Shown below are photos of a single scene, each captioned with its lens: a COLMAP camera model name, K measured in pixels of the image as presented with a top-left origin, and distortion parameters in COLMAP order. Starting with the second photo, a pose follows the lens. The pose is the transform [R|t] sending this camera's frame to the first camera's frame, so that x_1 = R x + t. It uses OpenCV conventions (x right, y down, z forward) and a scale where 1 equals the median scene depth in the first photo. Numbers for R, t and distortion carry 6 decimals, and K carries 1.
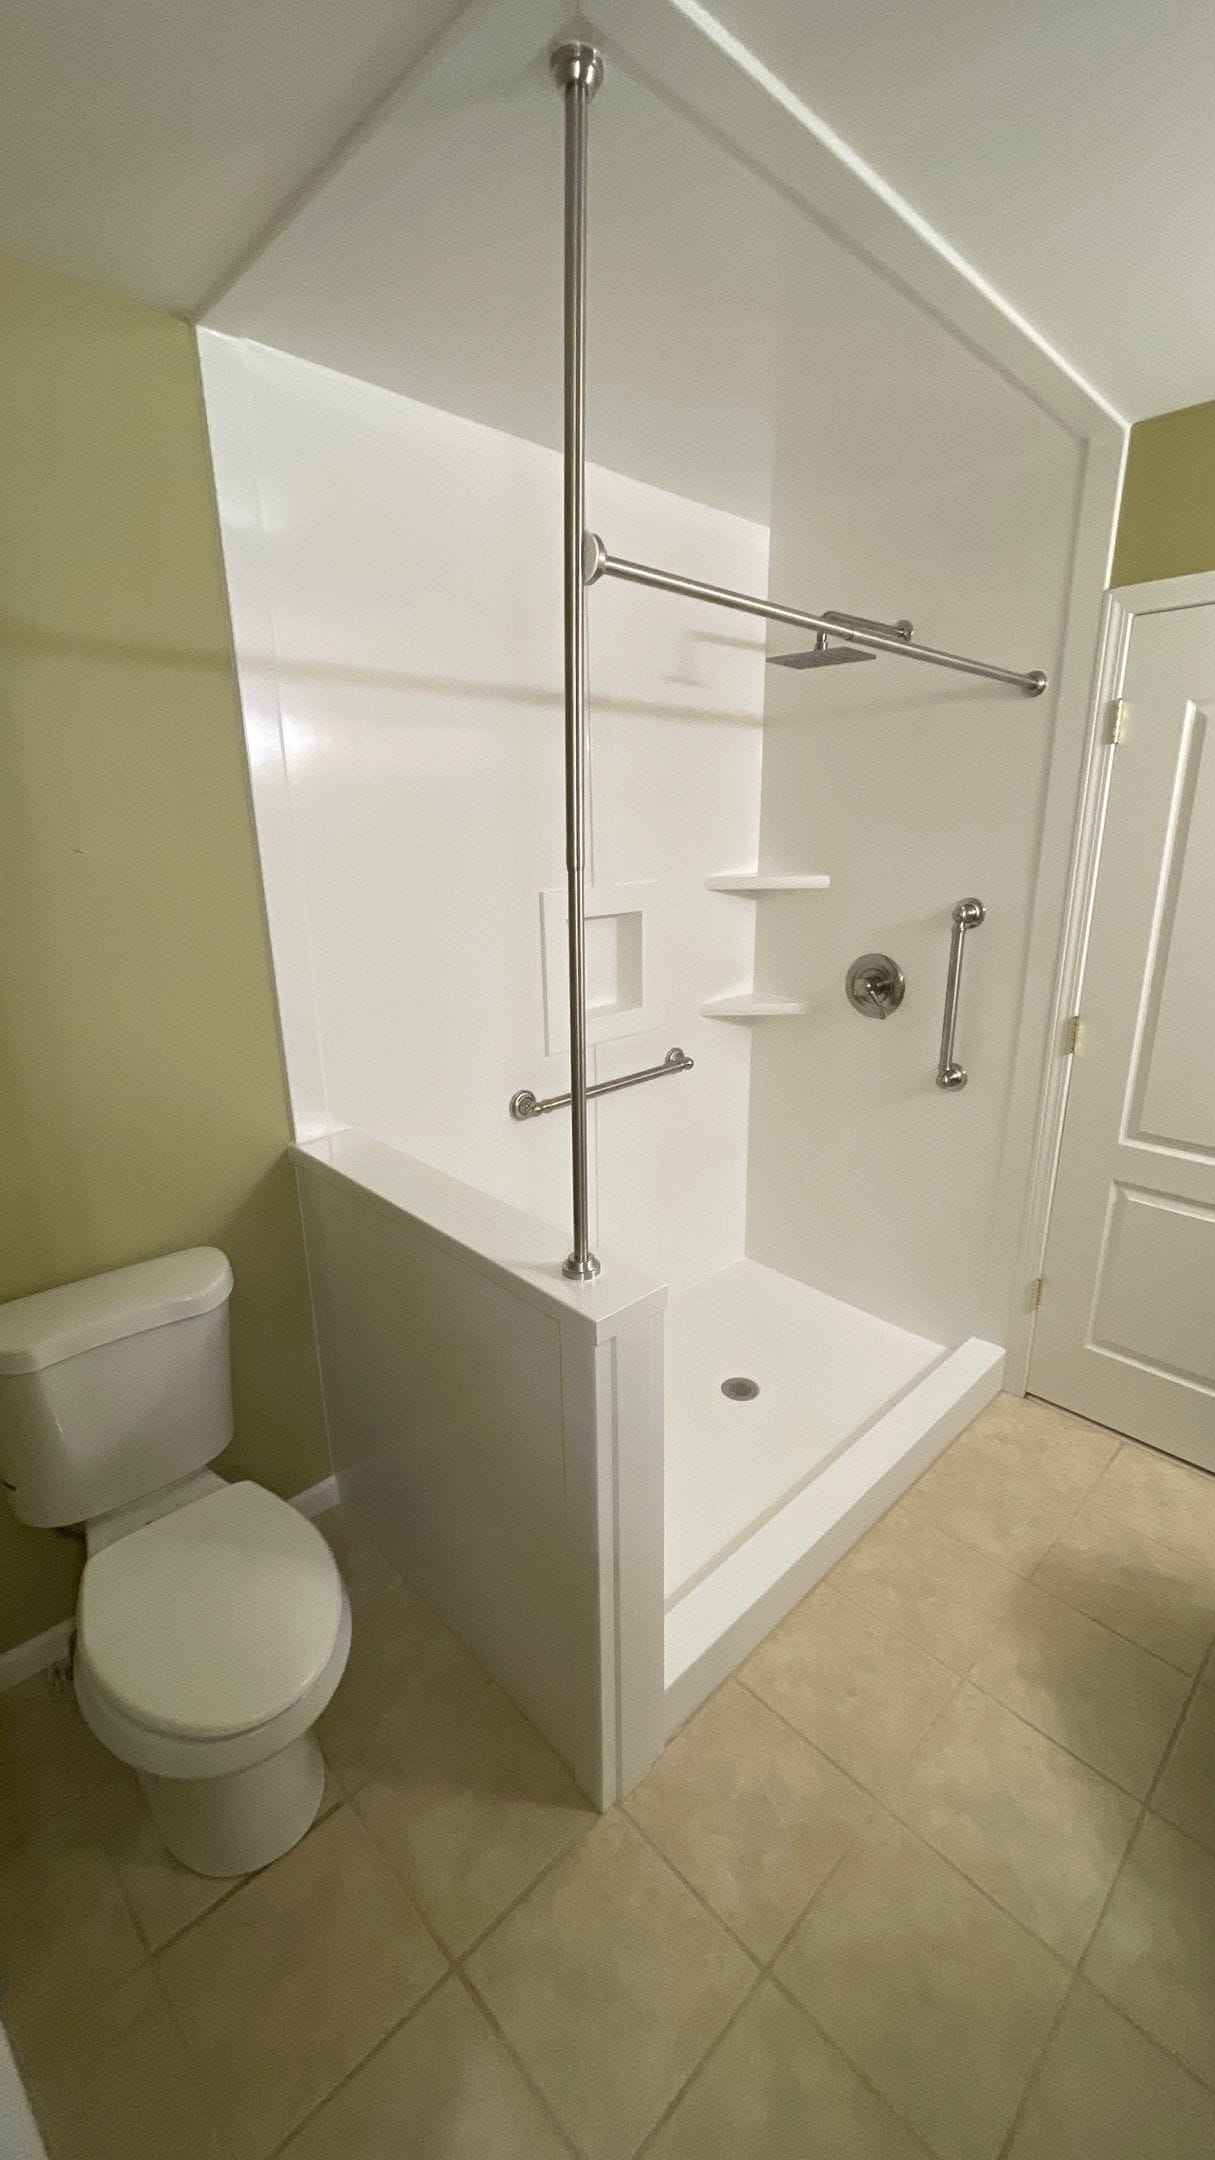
lens RADIAL K [[883.0, 0, 607.5], [0, 883.0, 1080.0], [0, 0, 1]] dist [-0.001163, -0.000088]
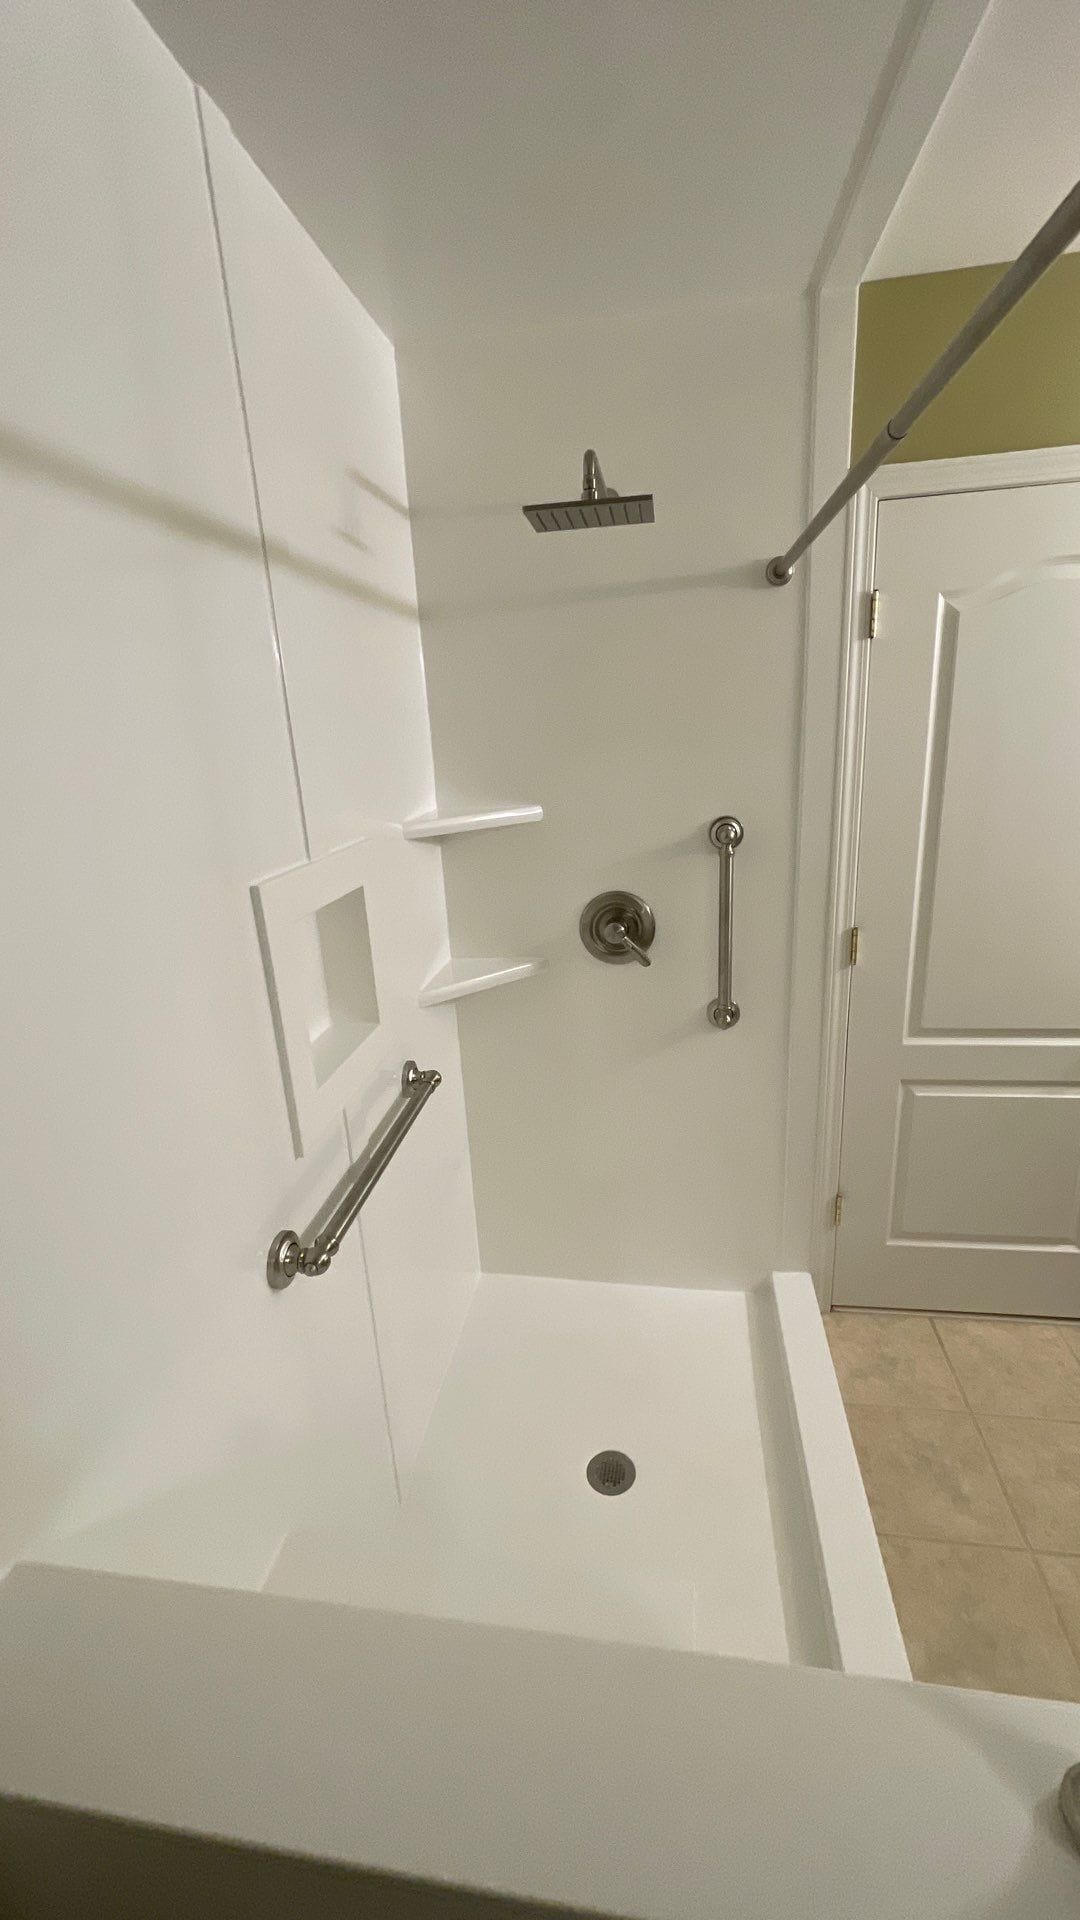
lens RADIAL K [[776.2, 0, 540.0], [0, 776.2, 960.0], [0, 0, 1]] dist [-0.000352, -0.000099]
pose [[0.788084, -0.206832, 0.579780, -0.213668], [0.219755, 0.974330, 0.048876, -0.142783], [-0.575006, 0.088891, 0.813306, 0.483925]]
